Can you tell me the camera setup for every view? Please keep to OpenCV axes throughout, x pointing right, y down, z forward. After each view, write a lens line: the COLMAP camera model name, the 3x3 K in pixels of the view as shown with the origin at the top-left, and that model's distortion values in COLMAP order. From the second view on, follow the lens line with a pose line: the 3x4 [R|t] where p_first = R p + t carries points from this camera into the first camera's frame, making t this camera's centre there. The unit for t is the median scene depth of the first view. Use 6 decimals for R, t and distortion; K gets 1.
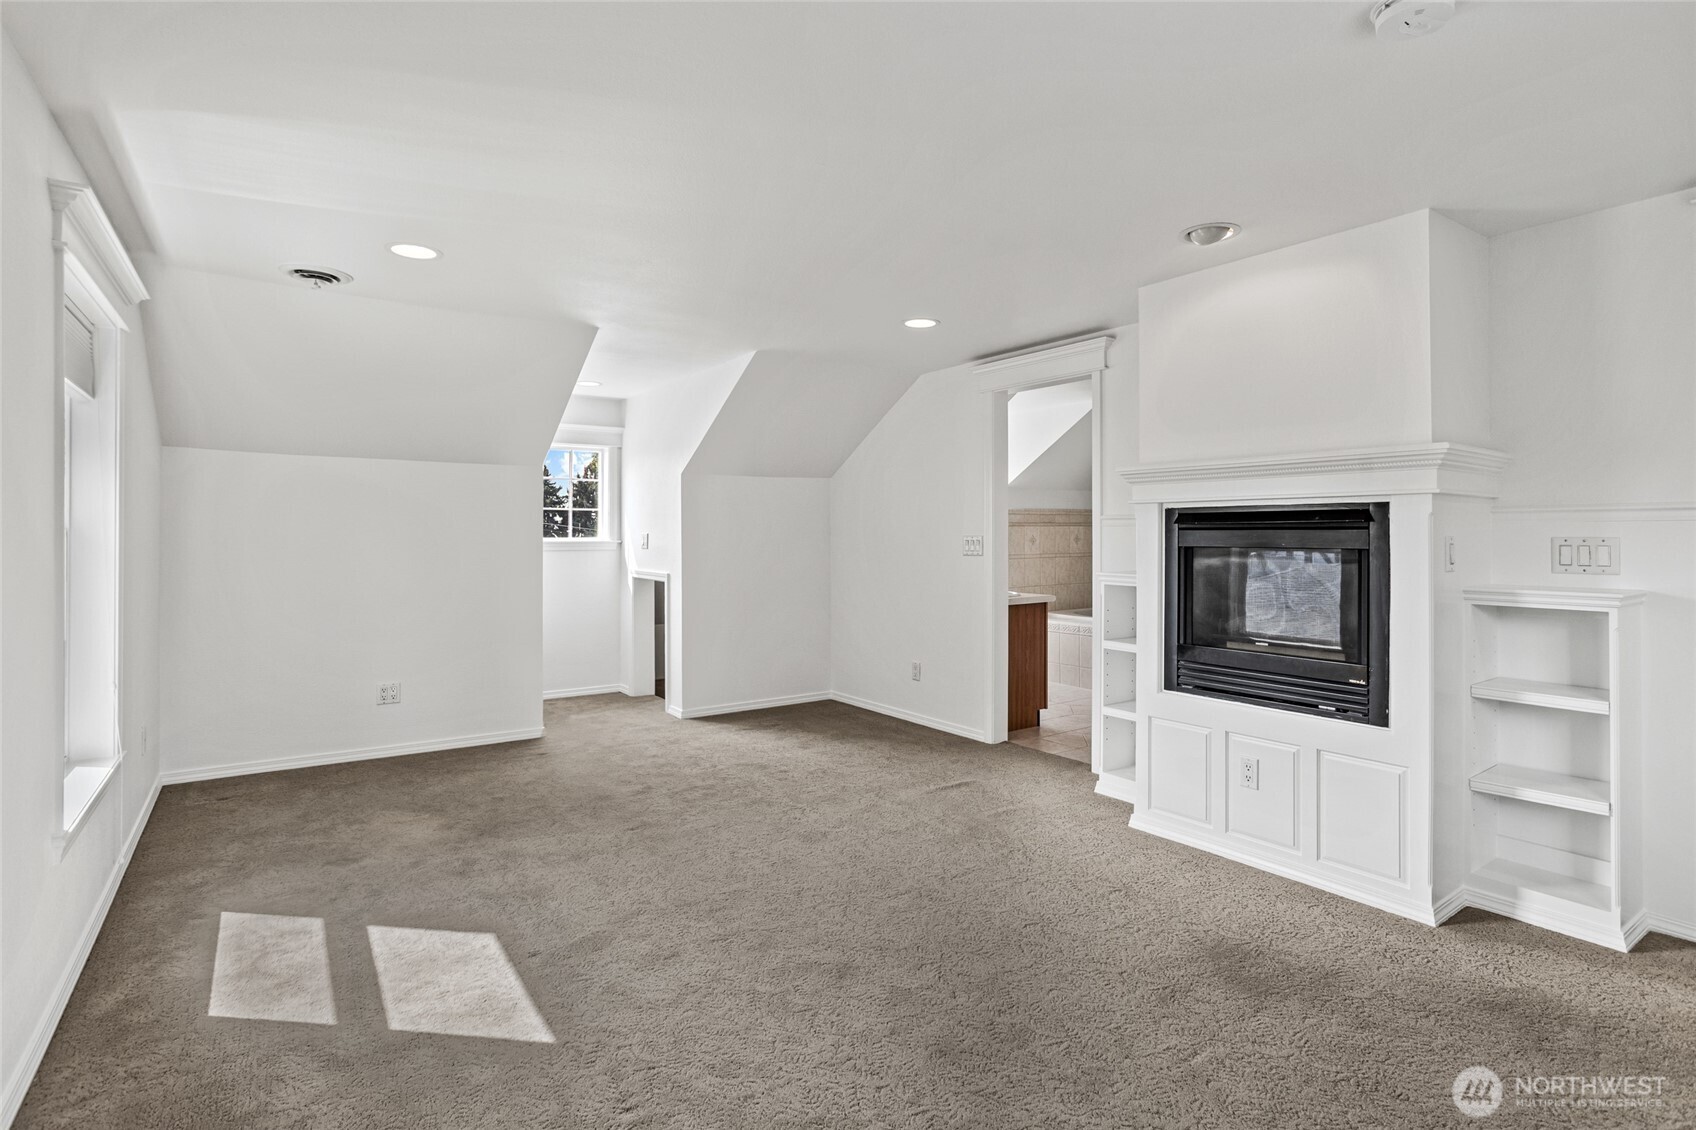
lens RADIAL K [[845.0, 0, 838.6], [0, 845.0, 535.2], [0, 0, 1]] dist [-0.031713, 0.024528]
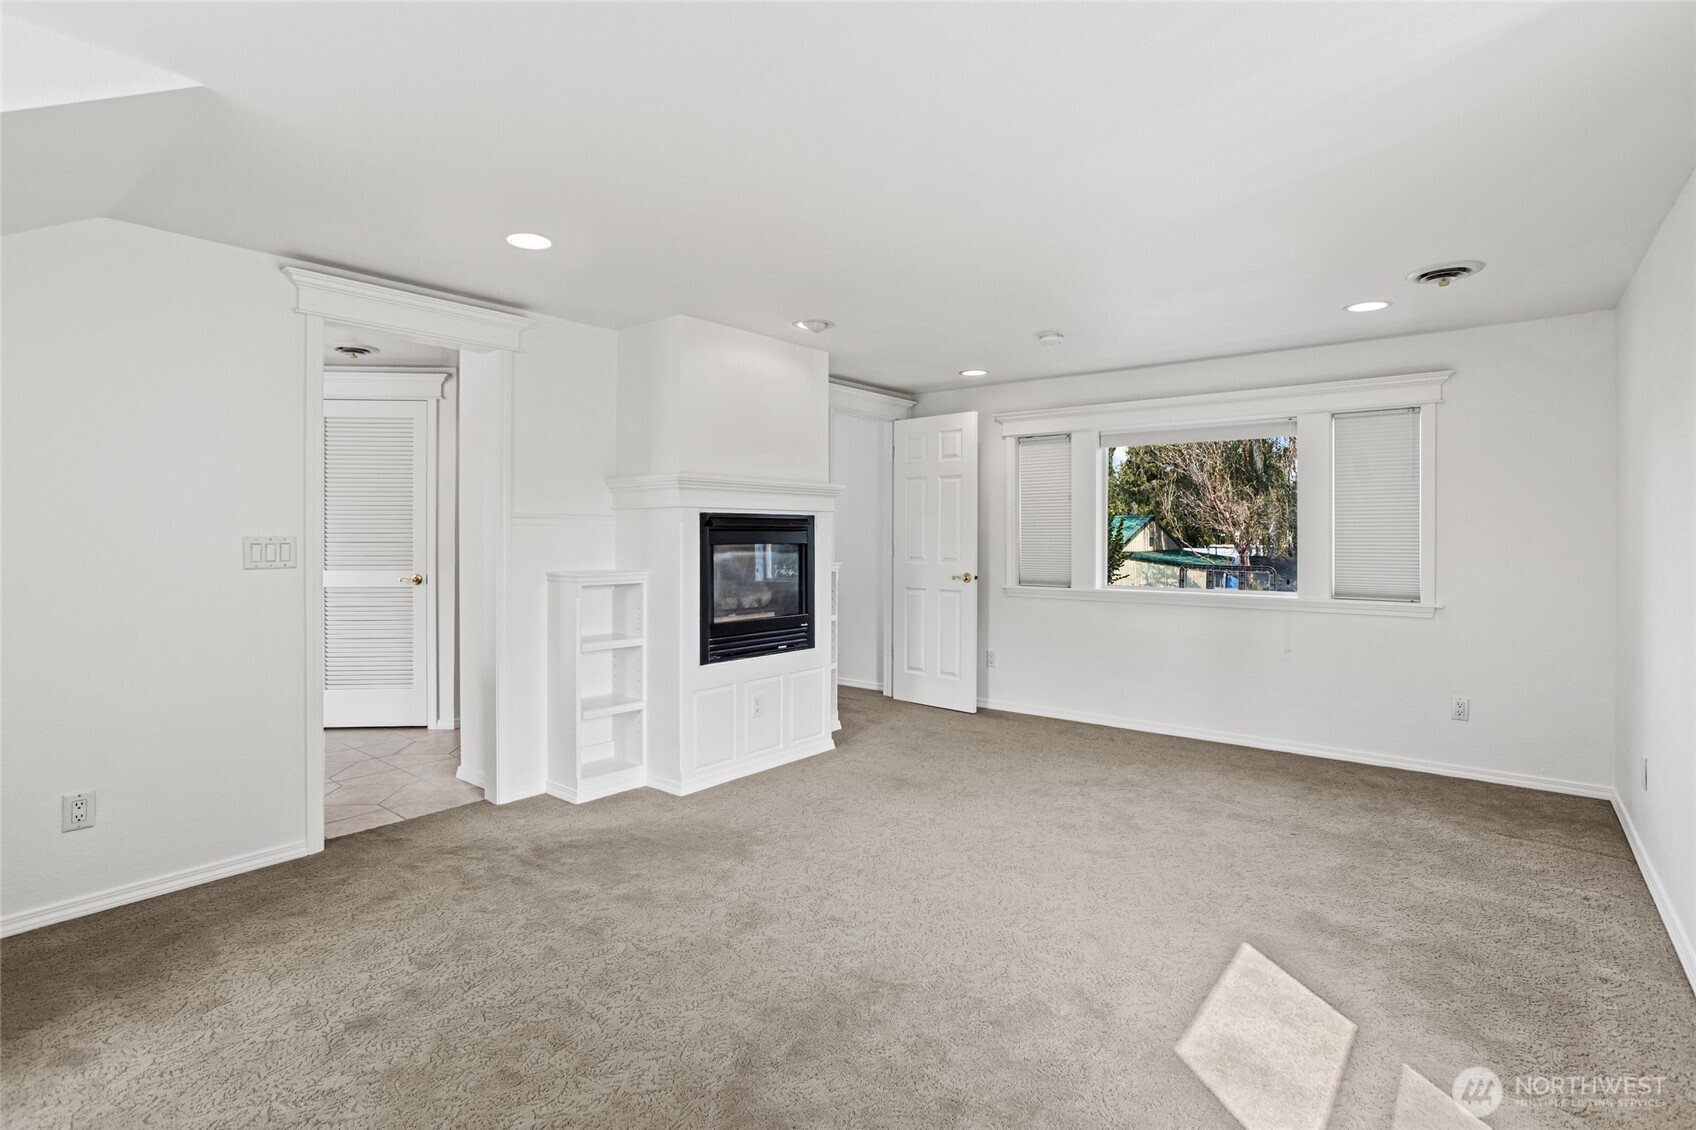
lens RADIAL K [[845.0, 0, 838.6], [0, 845.0, 535.2], [0, 0, 1]] dist [-0.031713, 0.024528]
pose [[-0.283928, -0.000175, 0.958846, -0.886698], [-0.001010, 0.999999, -0.000116, -0.000084], [-0.958845, -0.001001, -0.283928, 1.260835]]
